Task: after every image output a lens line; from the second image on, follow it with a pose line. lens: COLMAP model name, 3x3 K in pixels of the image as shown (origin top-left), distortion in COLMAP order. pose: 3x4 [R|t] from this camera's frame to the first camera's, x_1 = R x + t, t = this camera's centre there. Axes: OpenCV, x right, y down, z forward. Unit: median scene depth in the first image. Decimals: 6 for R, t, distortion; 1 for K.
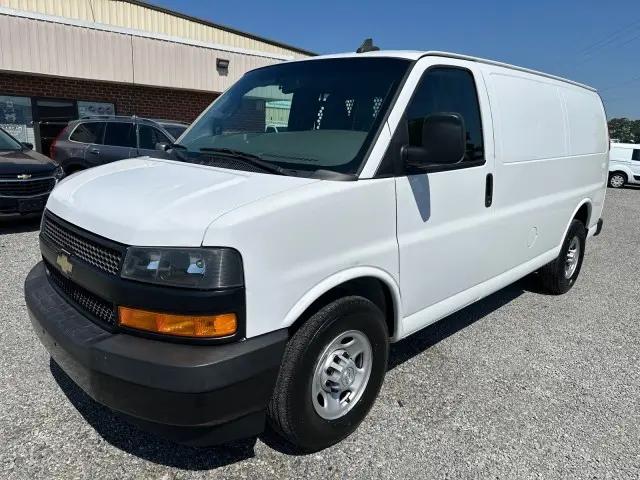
lens RADIAL K [[449.8, 0, 320.0], [0, 449.8, 240.0], [0, 0, 1]] dist [0.084397, -0.106222]
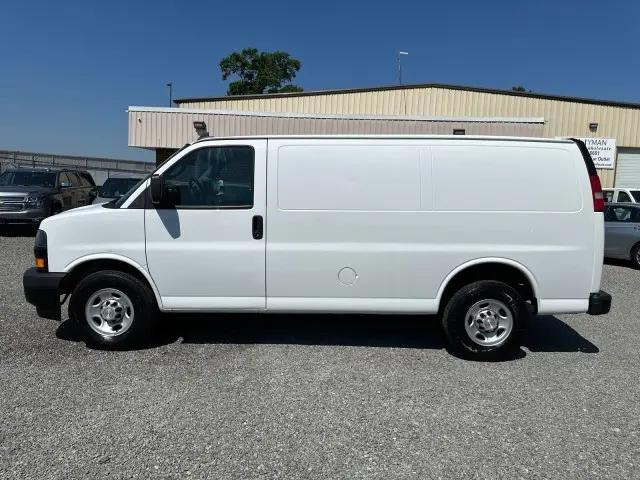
lens RADIAL K [[449.8, 0, 320.0], [0, 449.8, 240.0], [0, 0, 1]] dist [0.084397, -0.106222]
pose [[0.713554, 0.071220, -0.696971, 1.859343], [-0.166730, 0.983501, -0.070198, -0.007289], [0.680472, 0.166296, 0.713655, 0.192456]]
